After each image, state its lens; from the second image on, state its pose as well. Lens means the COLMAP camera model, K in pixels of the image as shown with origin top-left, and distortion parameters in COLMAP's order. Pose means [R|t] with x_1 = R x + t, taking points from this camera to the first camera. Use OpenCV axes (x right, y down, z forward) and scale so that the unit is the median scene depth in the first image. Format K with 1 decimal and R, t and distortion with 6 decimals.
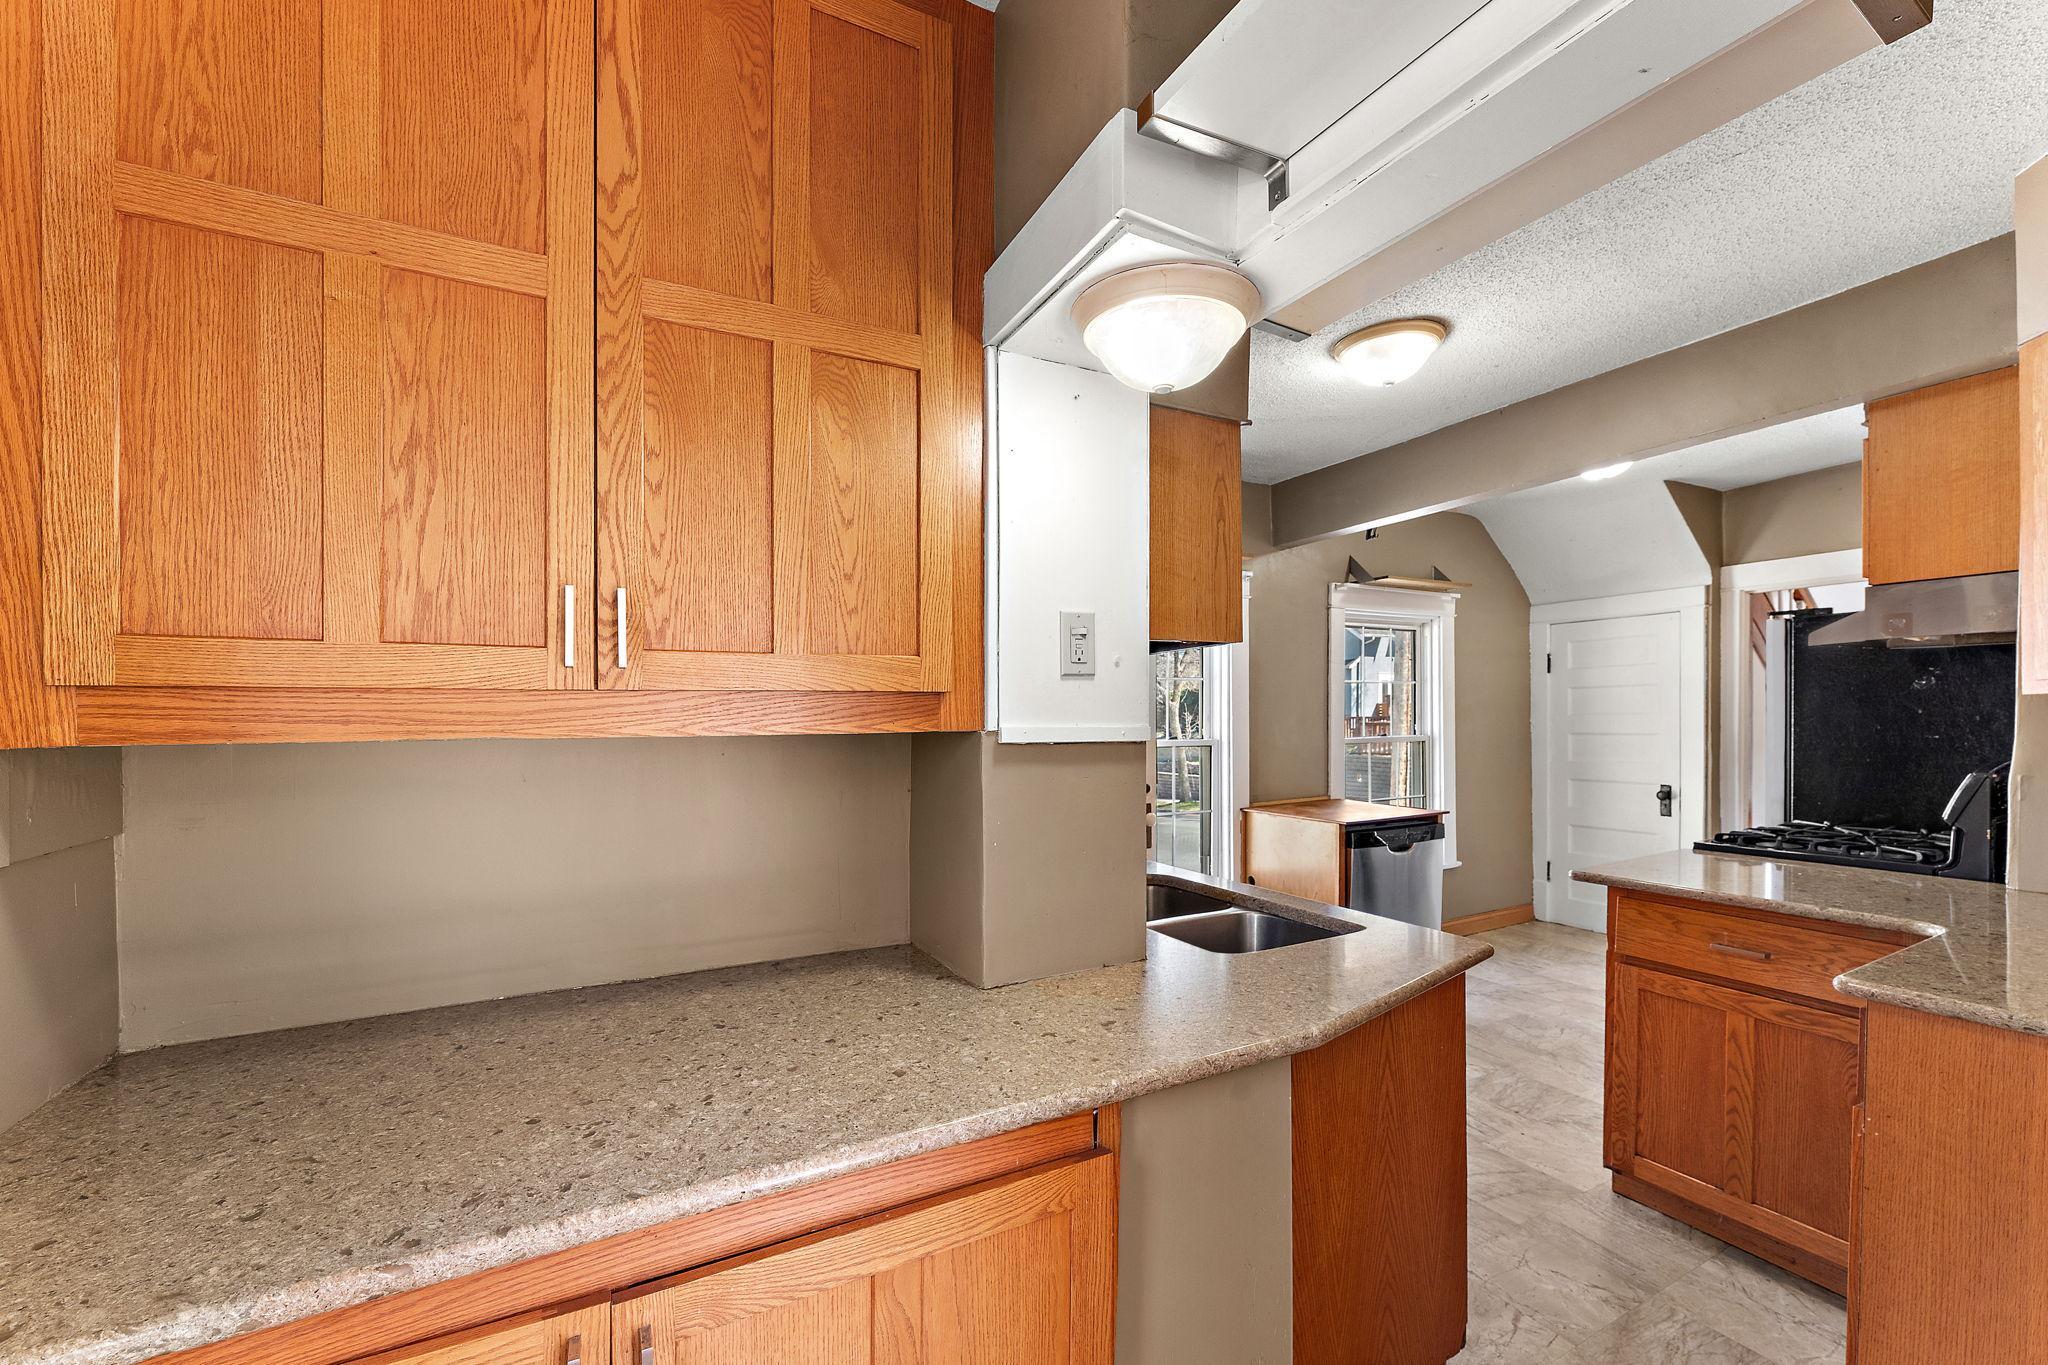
lens RADIAL K [[817.4, 0, 1019.4], [0, 817.4, 747.1], [0, 0, 1]] dist [-0.006836, 0.000163]
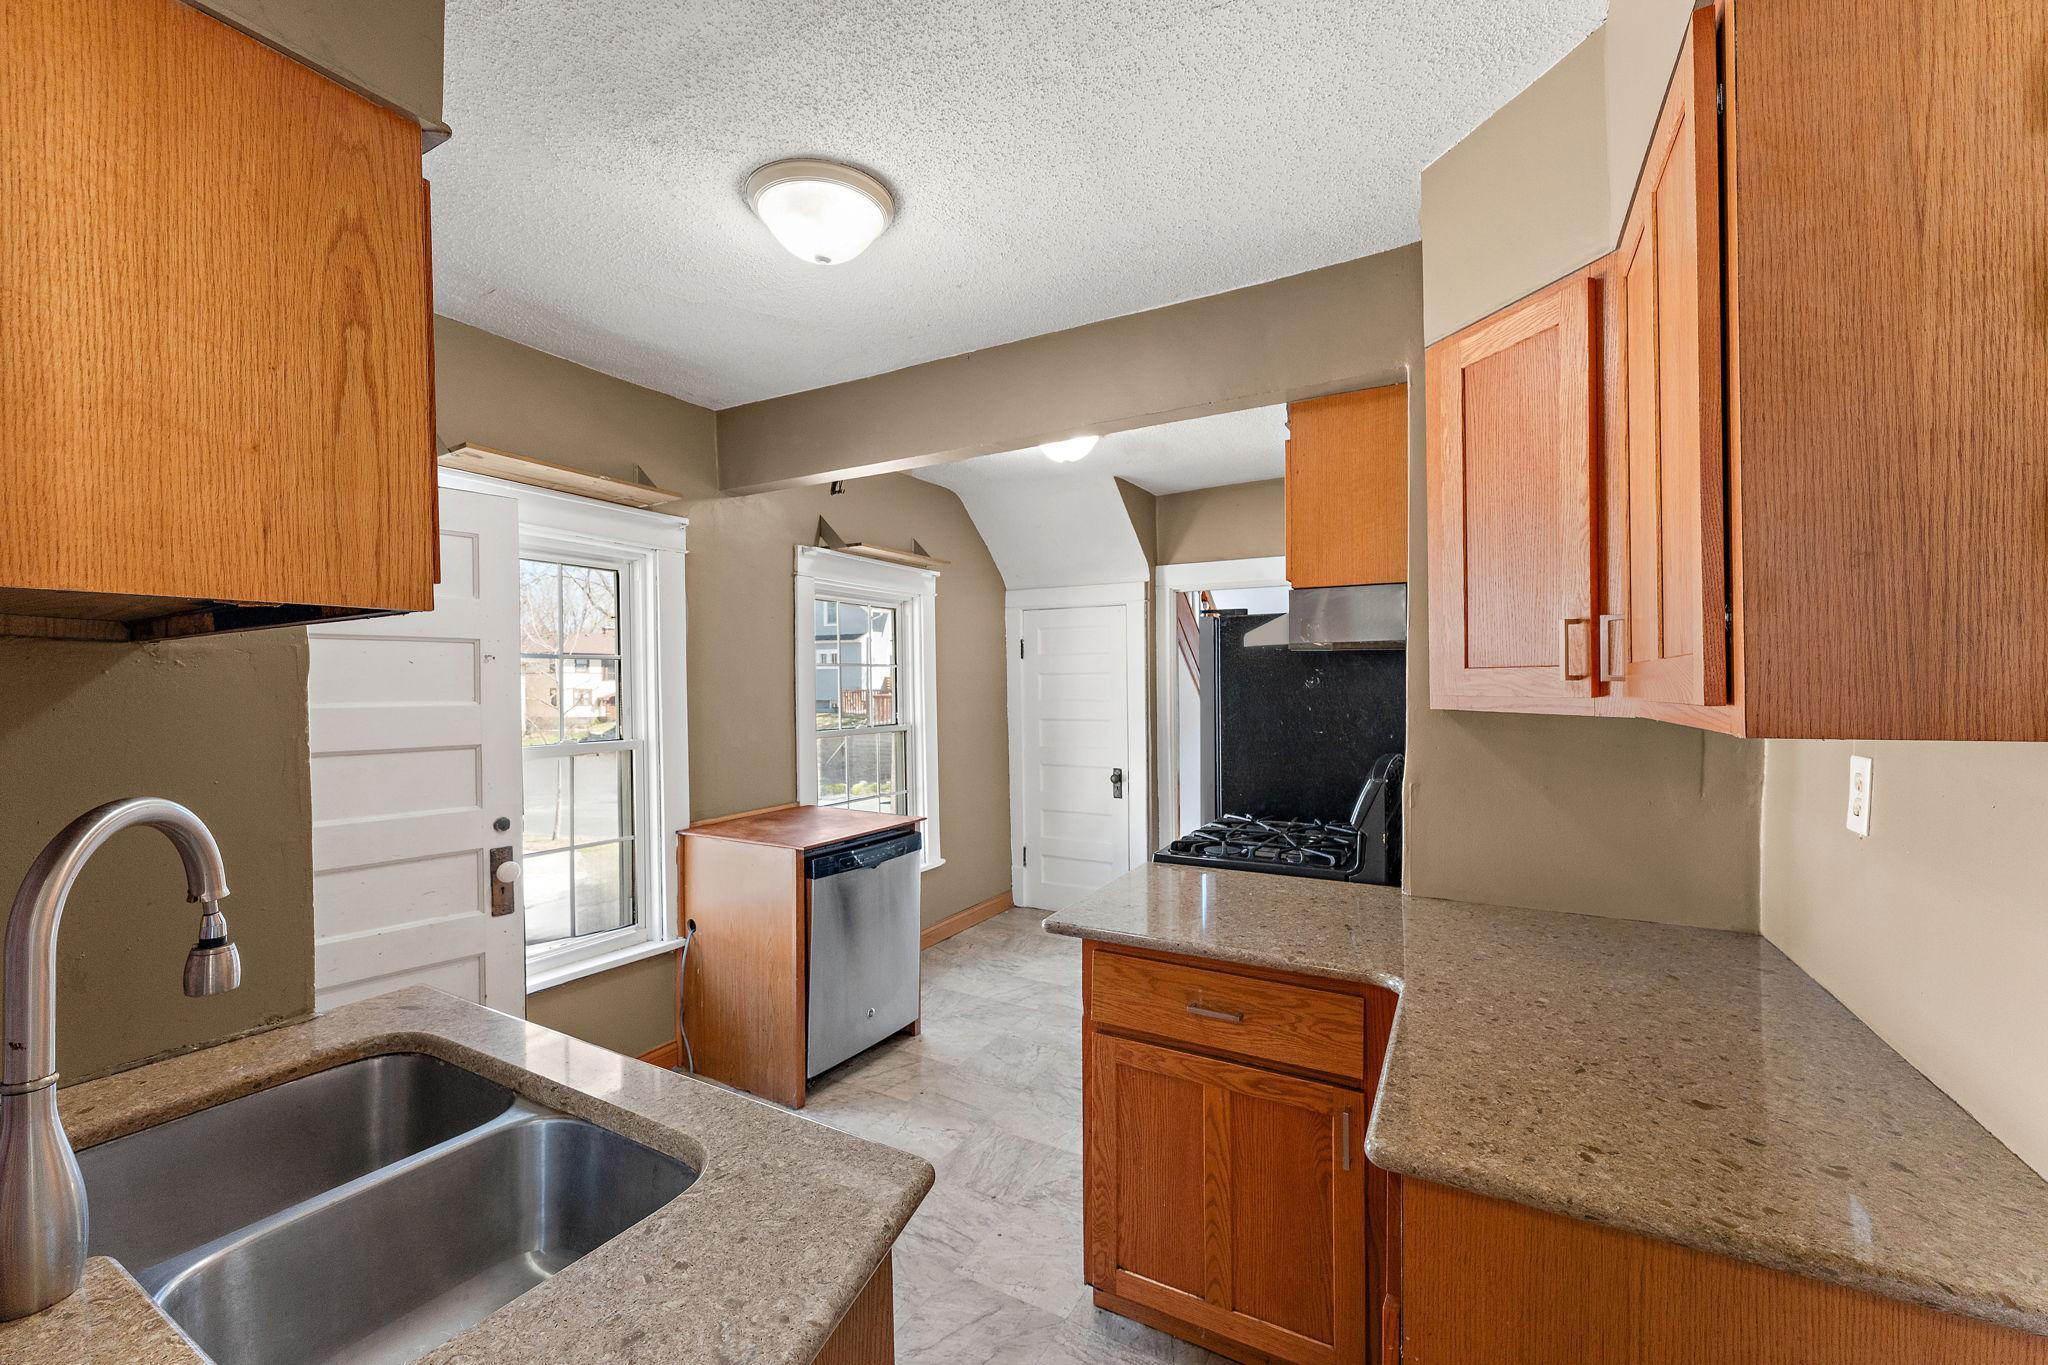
lens RADIAL K [[815.6, 0, 1018.0], [0, 815.6, 686.3], [0, 0, 1]] dist [0.000306, 0.000088]
pose [[0.843521, 0.006482, 0.537058, 0.155554], [0.012993, 0.999388, -0.032469, -0.035003], [-0.536940, 0.034366, 0.842920, 0.230627]]
